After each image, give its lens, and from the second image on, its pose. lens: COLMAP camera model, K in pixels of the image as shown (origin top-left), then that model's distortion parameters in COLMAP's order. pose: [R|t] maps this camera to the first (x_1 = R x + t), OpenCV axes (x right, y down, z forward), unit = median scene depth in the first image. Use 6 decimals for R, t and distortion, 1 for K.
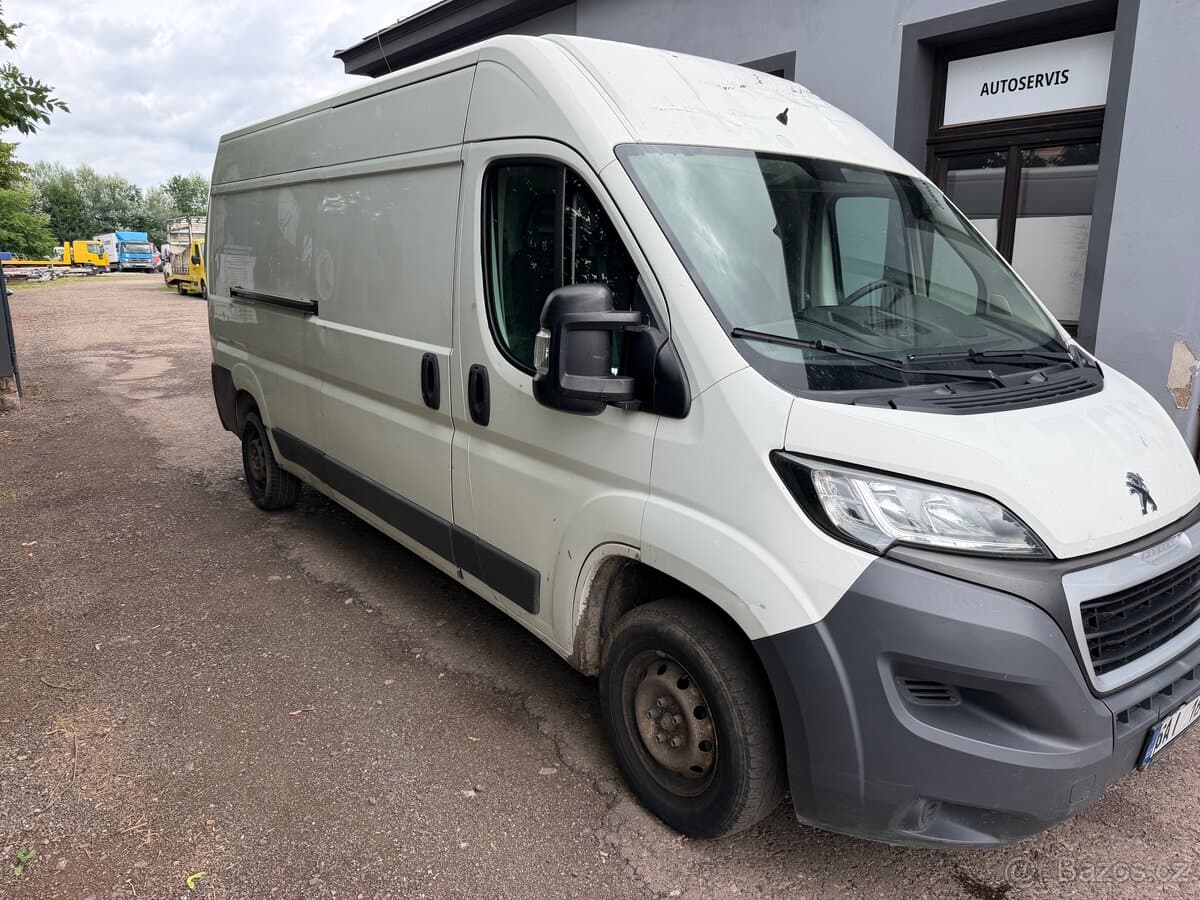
lens RADIAL K [[867.9, 0, 592.6], [0, 867.9, 459.6], [0, 0, 1]] dist [0.017172, -0.027379]
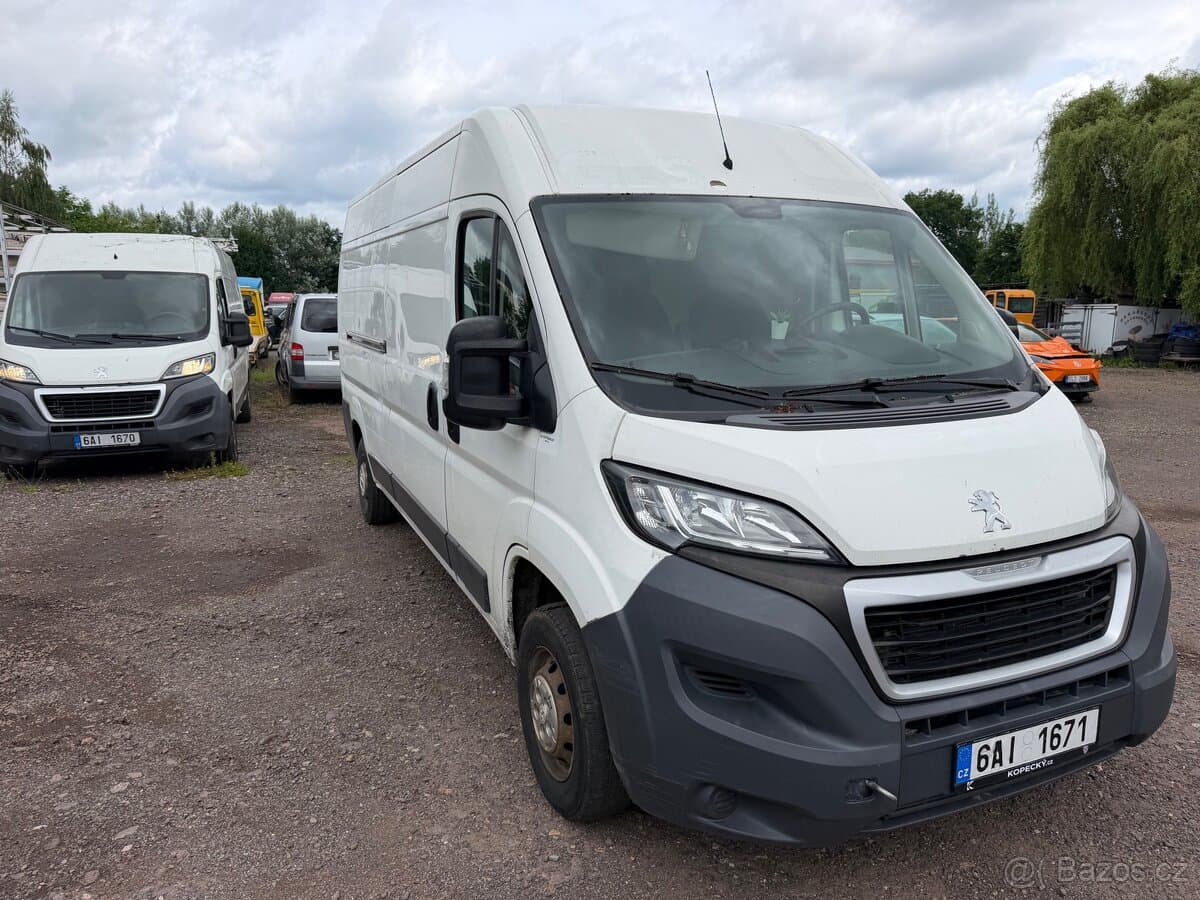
lens RADIAL K [[867.9, 0, 590.4], [0, 867.9, 439.6], [0, 0, 1]] dist [0.017172, -0.027379]
pose [[0.972085, 0.011775, -0.234334, 0.452905], [-0.028832, 0.997166, -0.069494, 0.043576], [0.232851, 0.074310, 0.969669, -0.092111]]
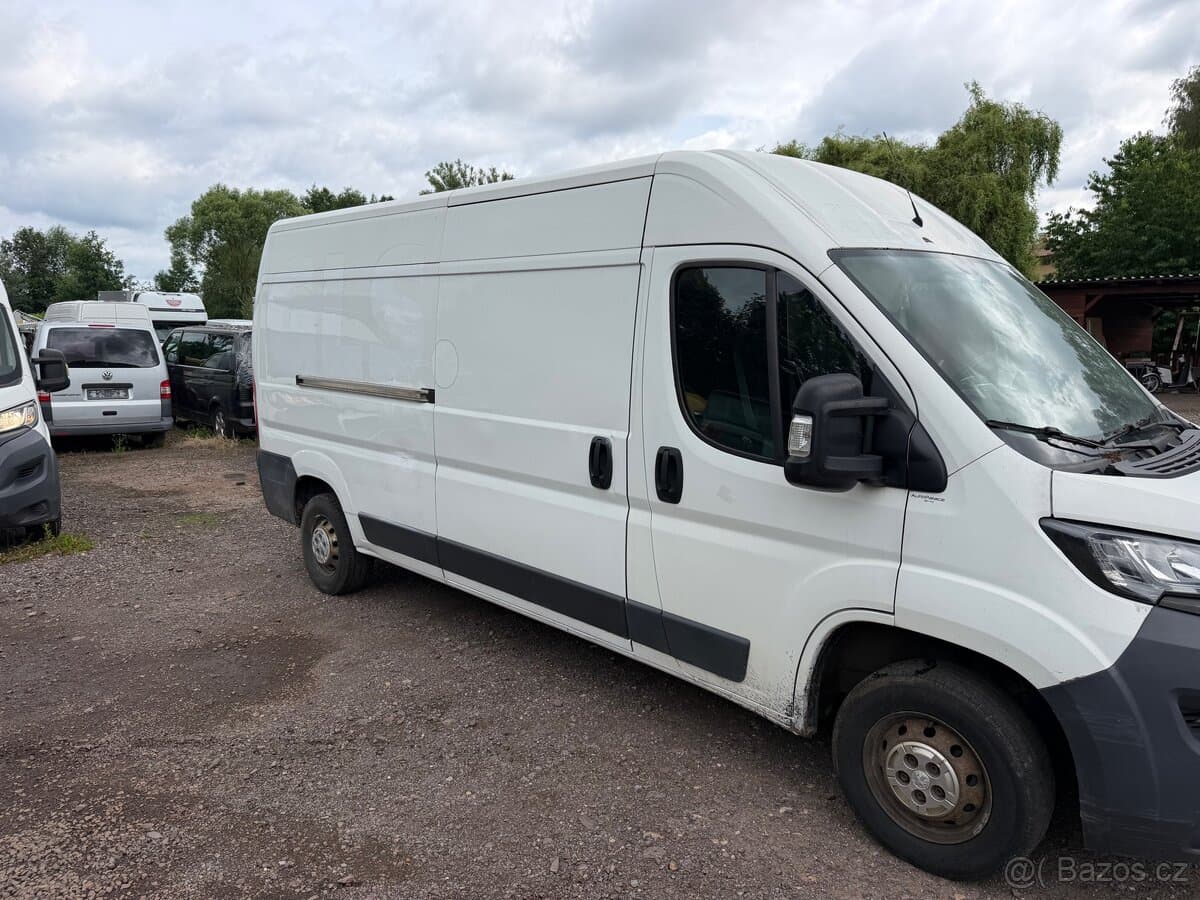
lens RADIAL K [[867.9, 0, 603.1], [0, 867.9, 447.7], [0, 0, 1]] dist [0.017172, -0.027379]
pose [[0.992539, -0.036647, 0.116287, -0.486858], [0.046847, 0.995173, -0.086229, -0.029495], [-0.112565, 0.091033, 0.989466, -0.069323]]
